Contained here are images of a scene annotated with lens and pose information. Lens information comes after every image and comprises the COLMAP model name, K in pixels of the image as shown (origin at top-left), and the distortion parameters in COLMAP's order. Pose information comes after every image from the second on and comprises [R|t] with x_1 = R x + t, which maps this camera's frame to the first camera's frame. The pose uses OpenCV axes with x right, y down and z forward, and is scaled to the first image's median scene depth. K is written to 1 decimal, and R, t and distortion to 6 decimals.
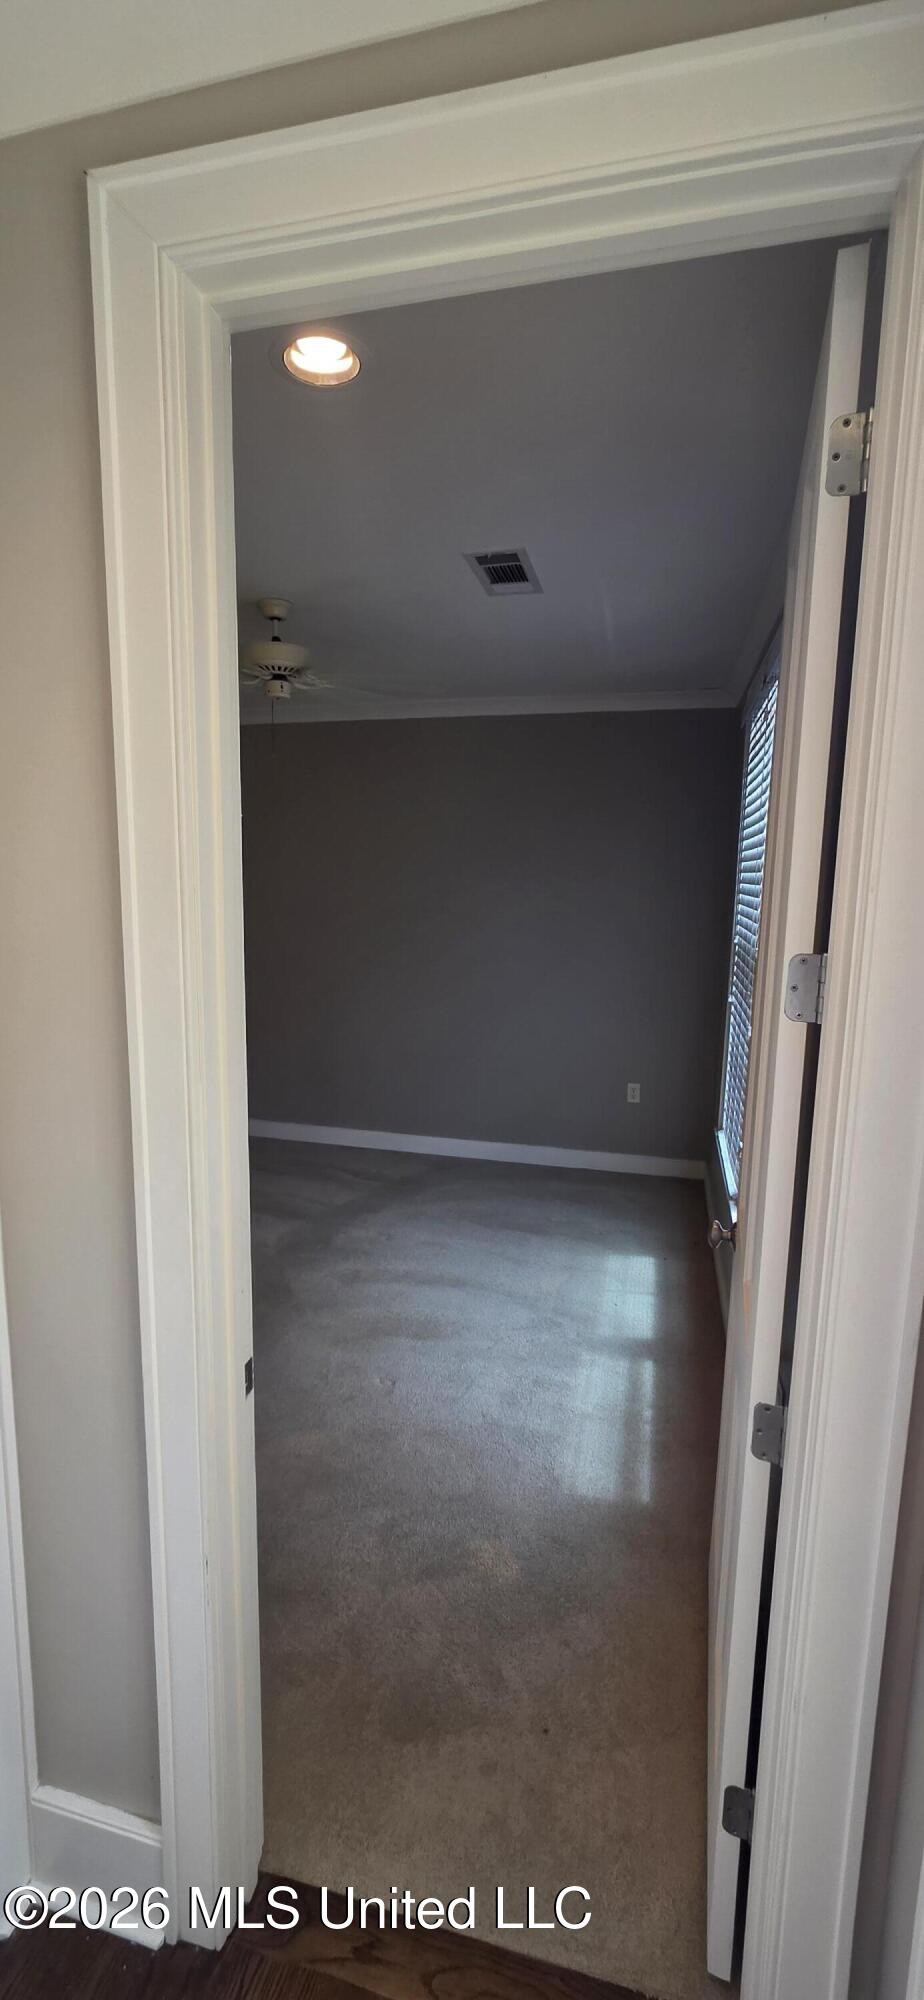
lens RADIAL K [[812.3, 0, 462.0], [0, 812.3, 1000.0], [0, 0, 1]] dist [-0.001529, 0.000059]
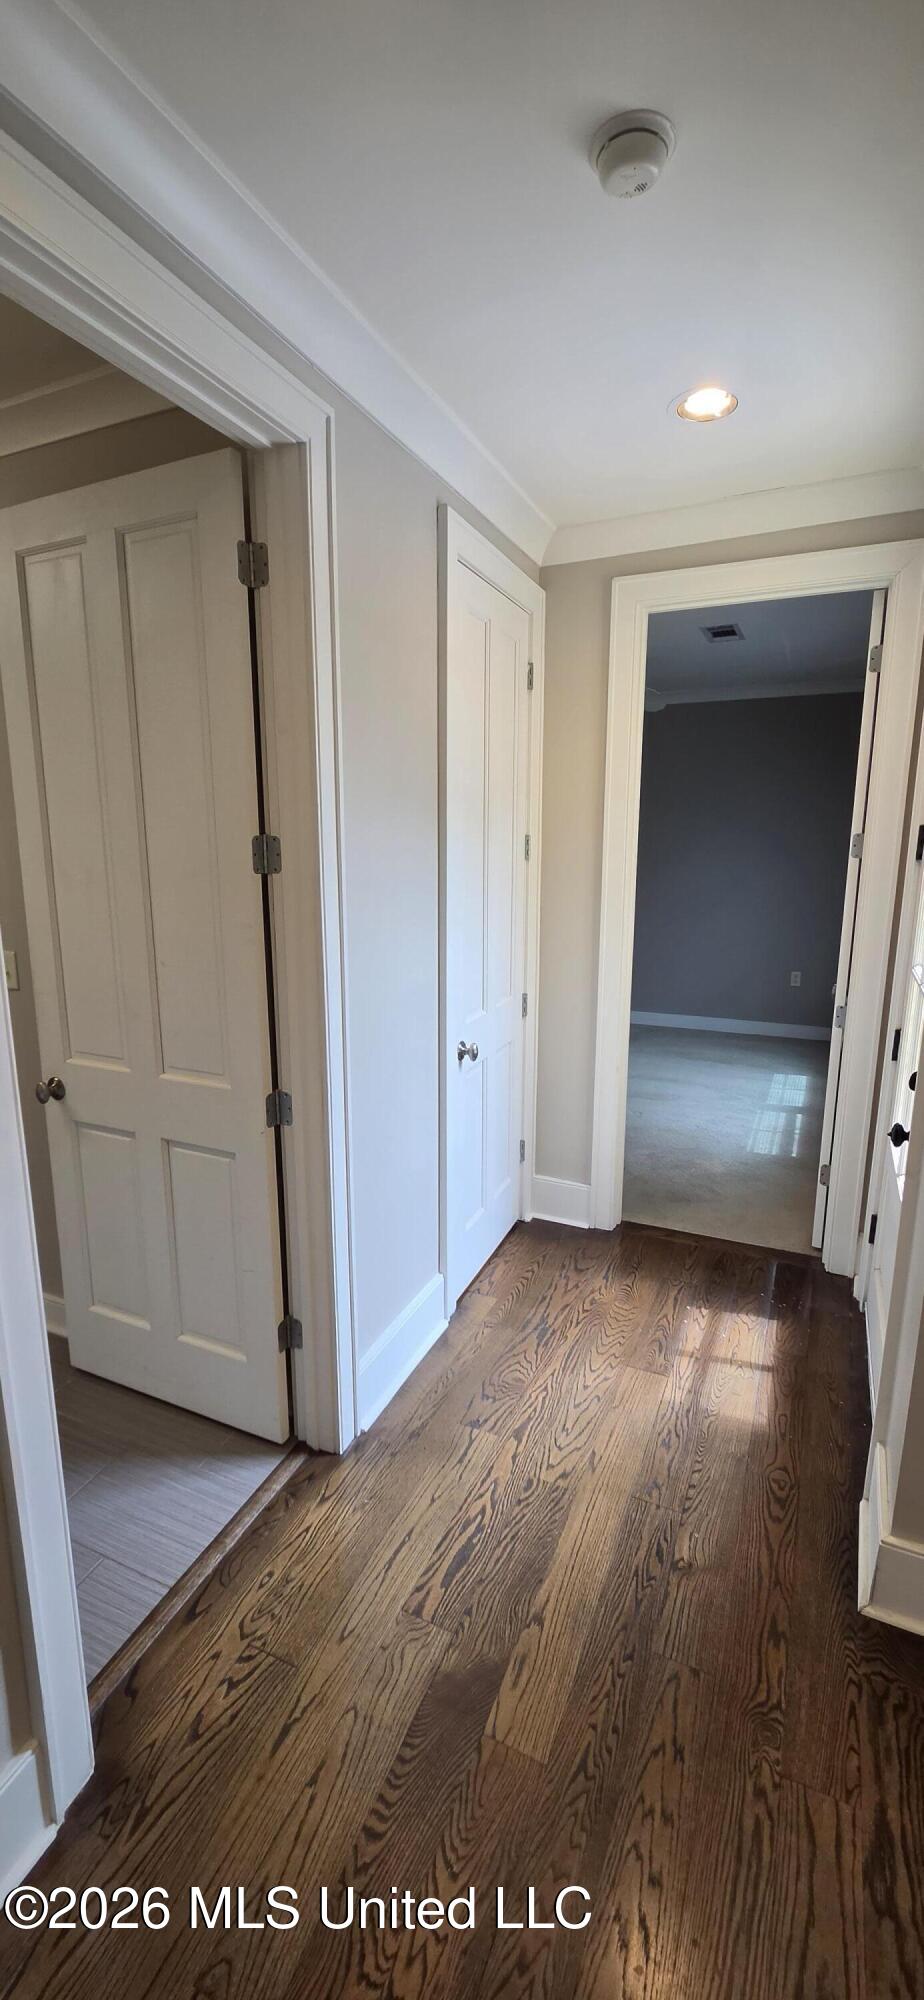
lens RADIAL K [[812.3, 0, 462.0], [0, 812.3, 1000.0], [0, 0, 1]] dist [-0.001529, 0.000059]
pose [[0.982211, 0.019109, -0.186808, -0.108272], [-0.009100, 0.998484, 0.054293, 0.105483], [0.187563, -0.051627, 0.980895, -0.572156]]
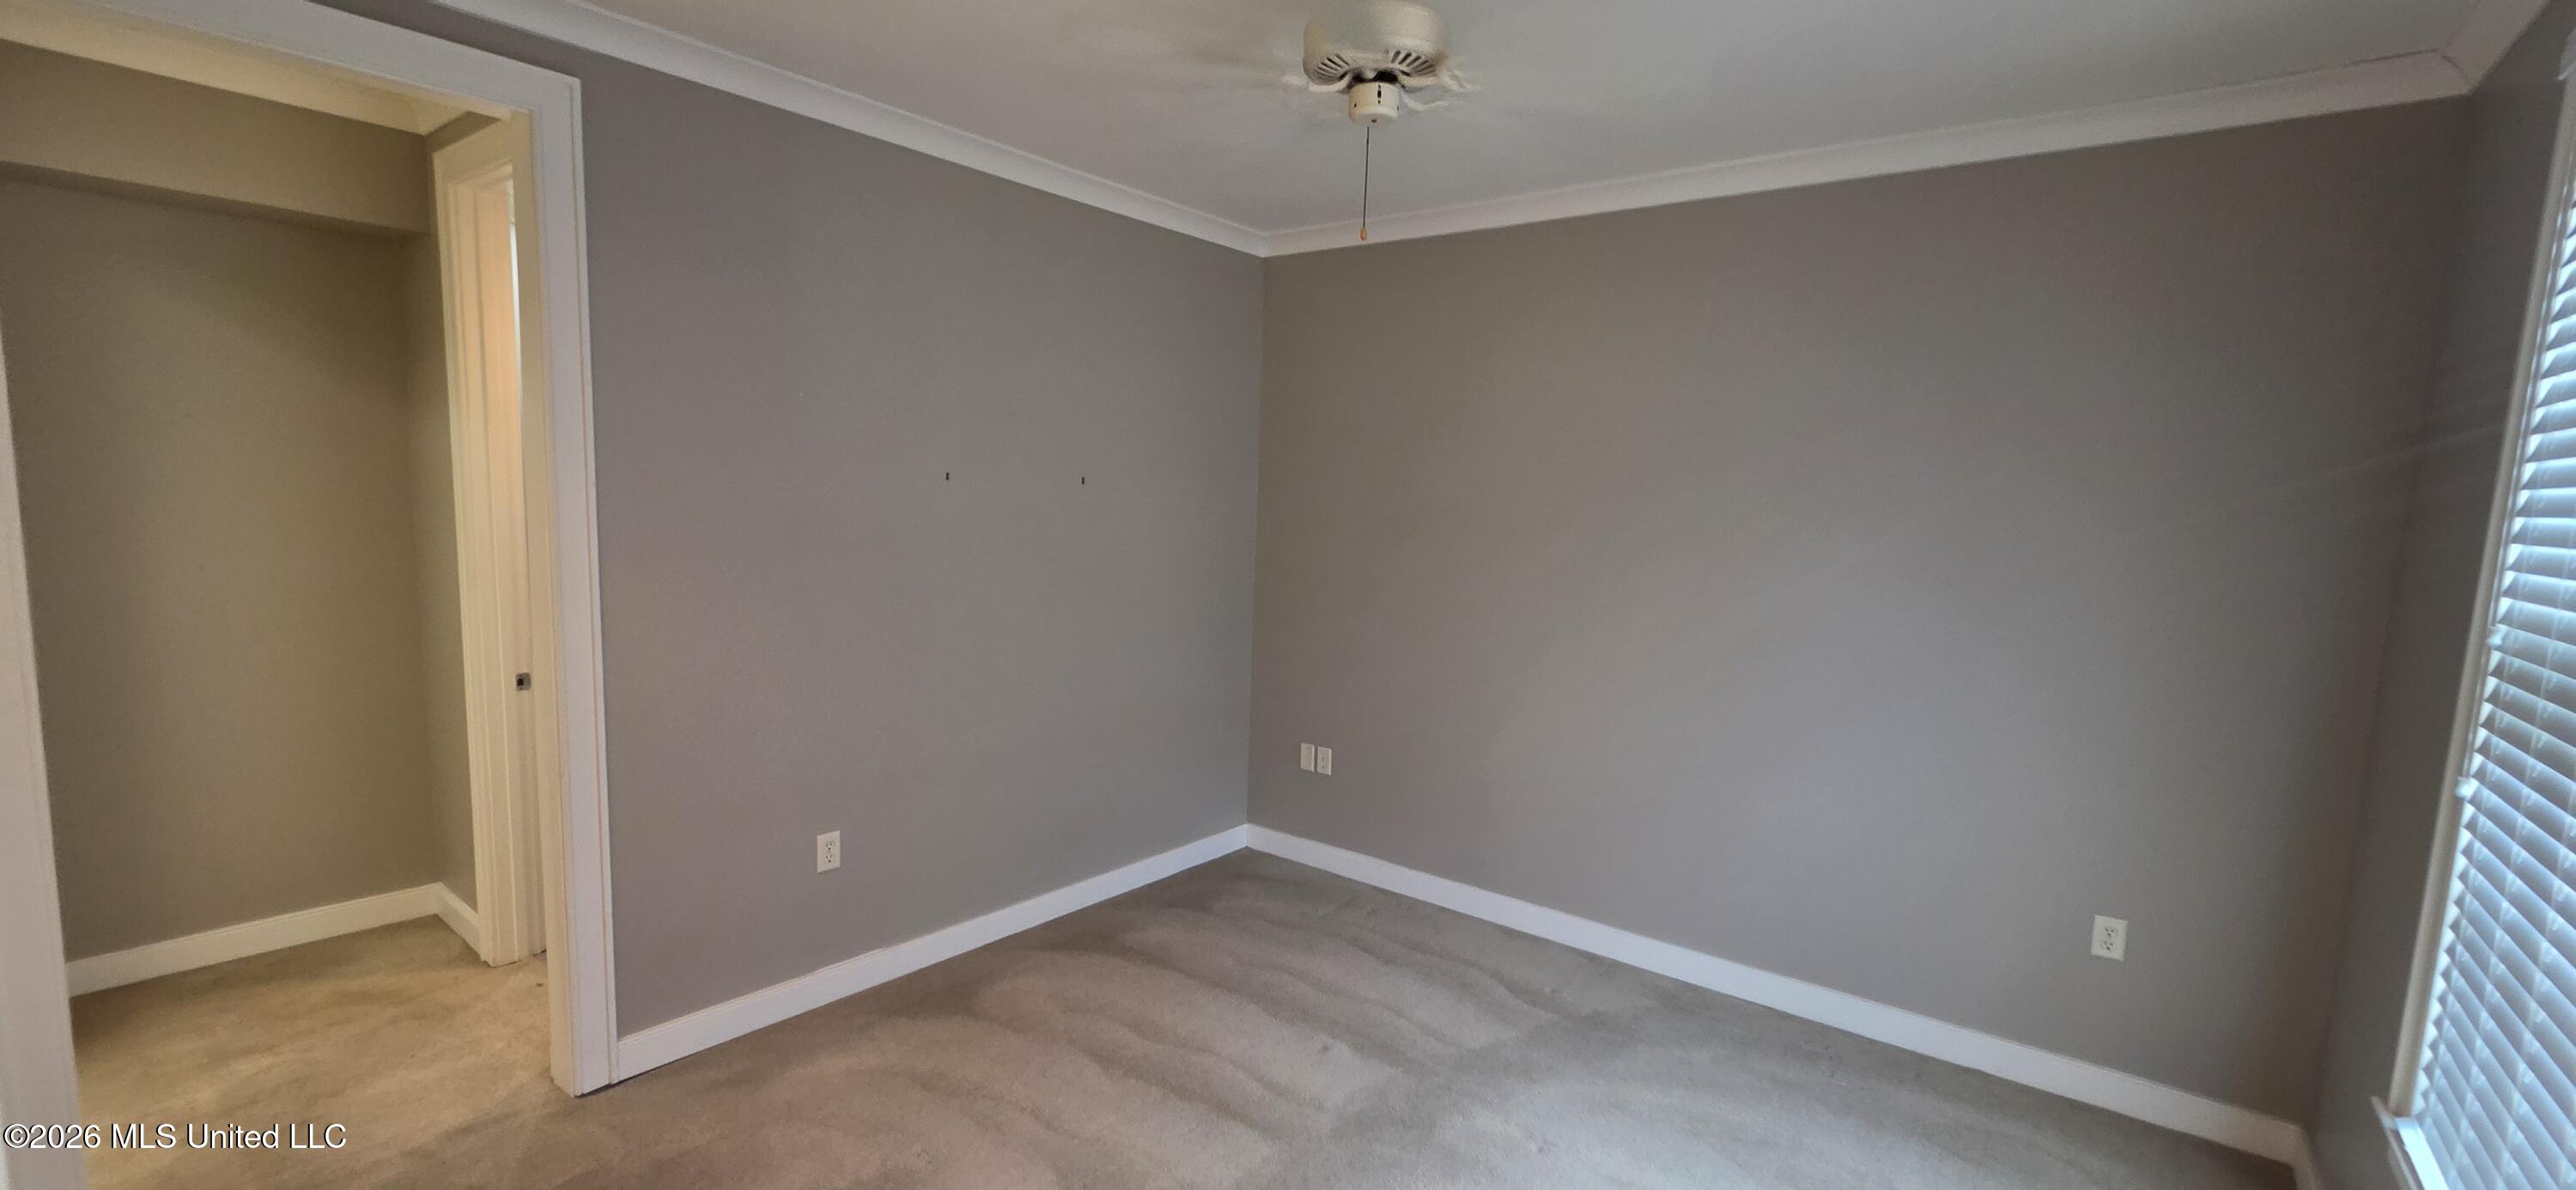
lens RADIAL K [[1046.2, 0, 1287.8], [0, 1046.2, 613.1], [0, 0, 1]] dist [-0.001529, 0.000059]
pose [[0.907172, 0.065894, -0.415568, 0.019407], [-0.086532, 0.995767, -0.031004, -0.019974], [0.411766, 0.064086, 0.909033, 0.292075]]
